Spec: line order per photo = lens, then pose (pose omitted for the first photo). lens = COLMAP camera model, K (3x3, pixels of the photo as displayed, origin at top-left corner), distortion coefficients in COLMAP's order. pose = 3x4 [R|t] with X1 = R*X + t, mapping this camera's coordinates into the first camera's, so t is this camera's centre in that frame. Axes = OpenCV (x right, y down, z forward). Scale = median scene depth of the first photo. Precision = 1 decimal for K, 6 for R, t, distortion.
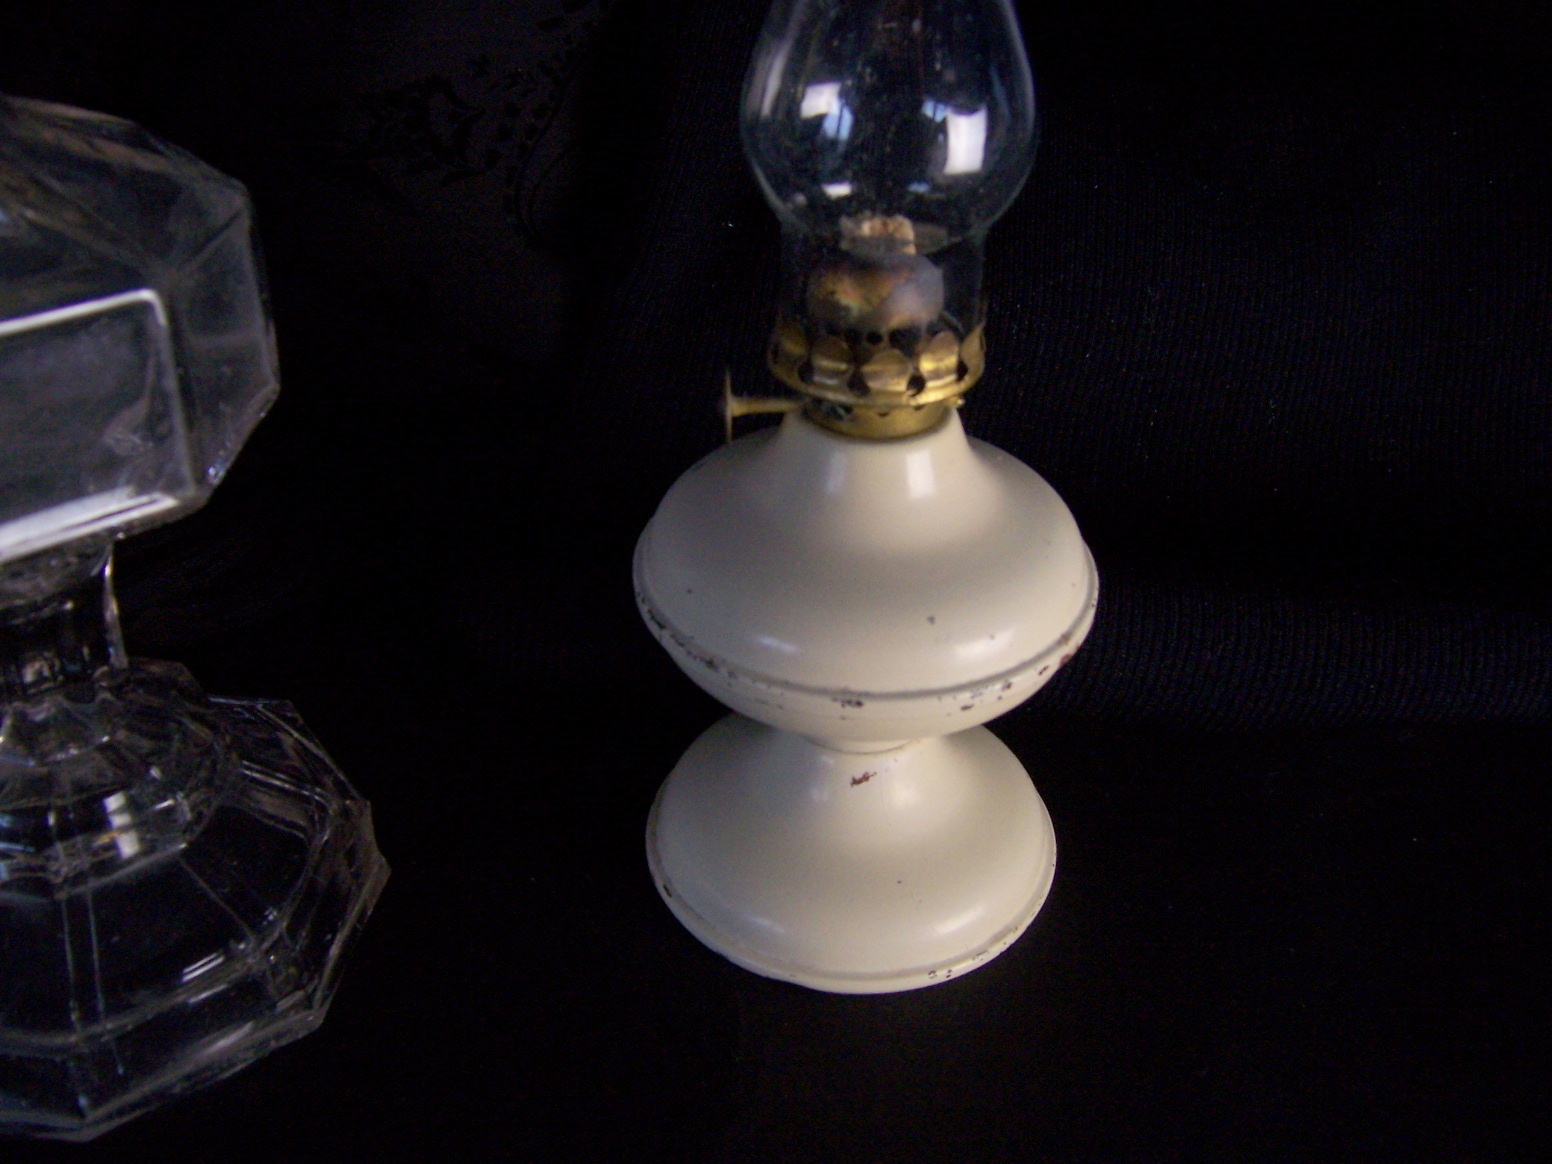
lens RADIAL K [[1494.8, 0, 776.0], [0, 1494.8, 582.0], [0, 0, 1]] dist [-0.046834, 0.003257]
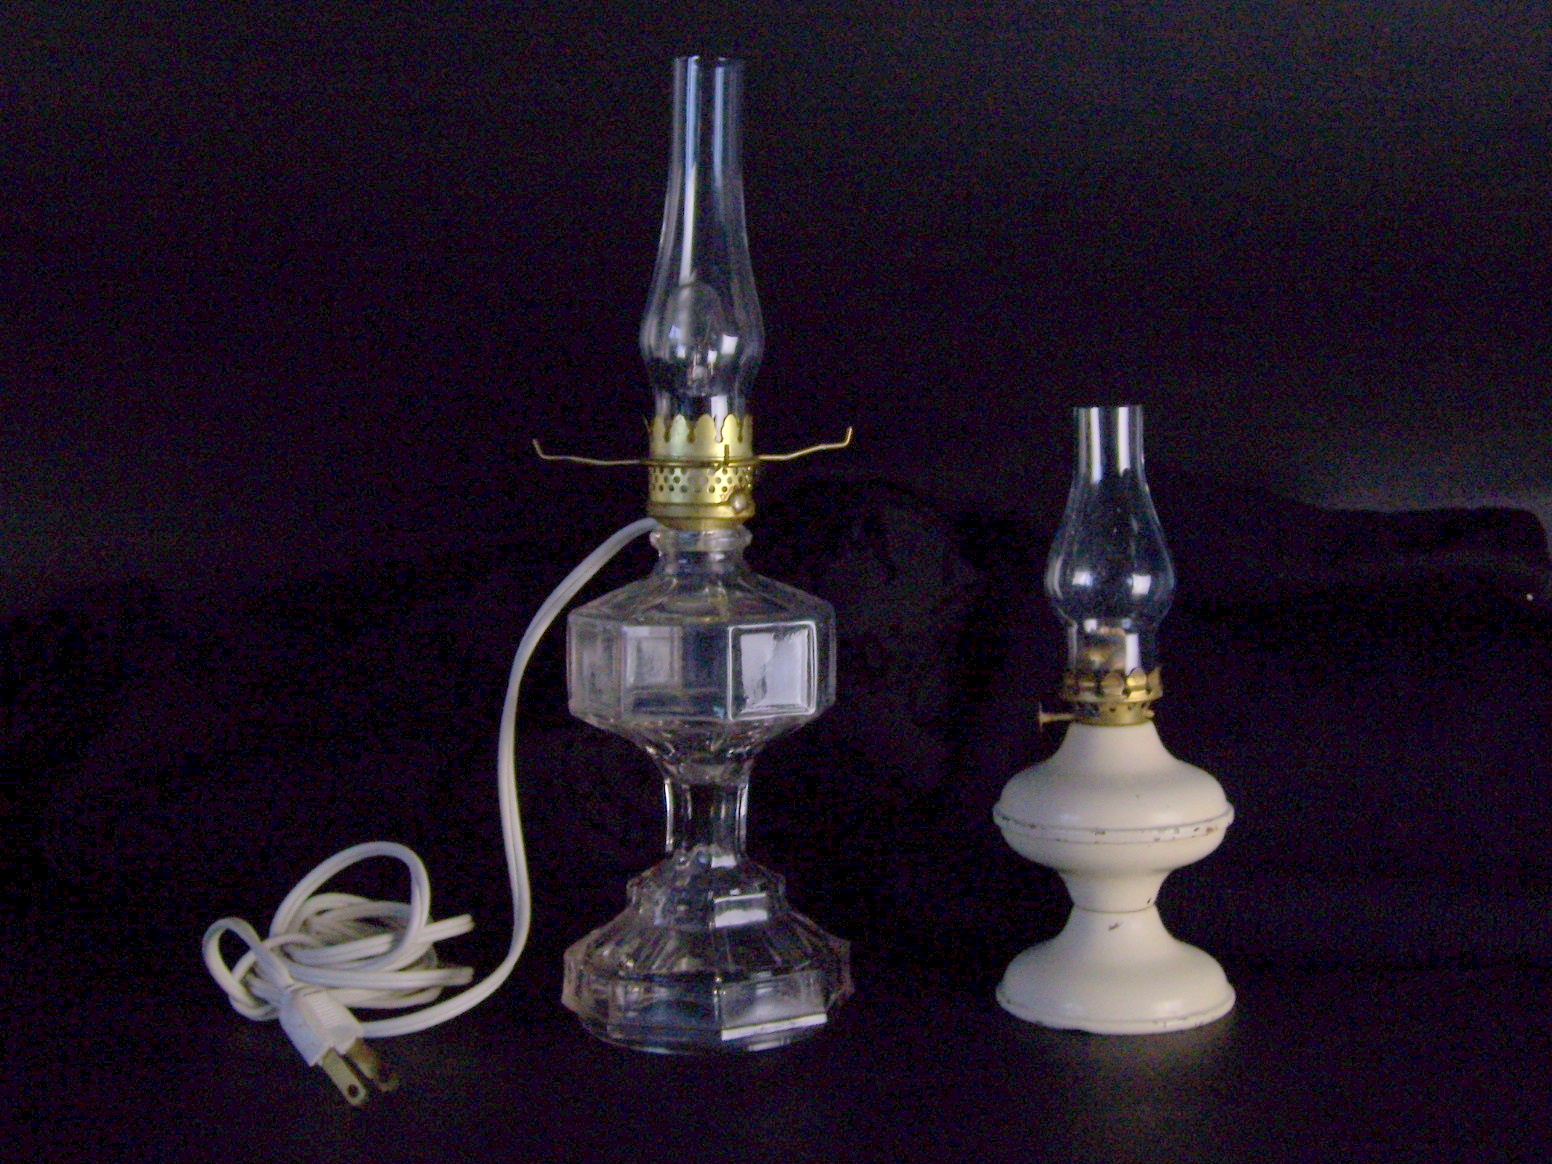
lens RADIAL K [[2164.2, 0, 776.0], [0, 2164.2, 582.0], [0, 0, 1]] dist [-0.308726, -0.014070]
pose [[0.988207, -0.031117, -0.149926, 0.060928], [-0.046376, 0.872324, -0.486725, 1.236890], [0.145929, 0.487938, 0.860594, -1.792370]]
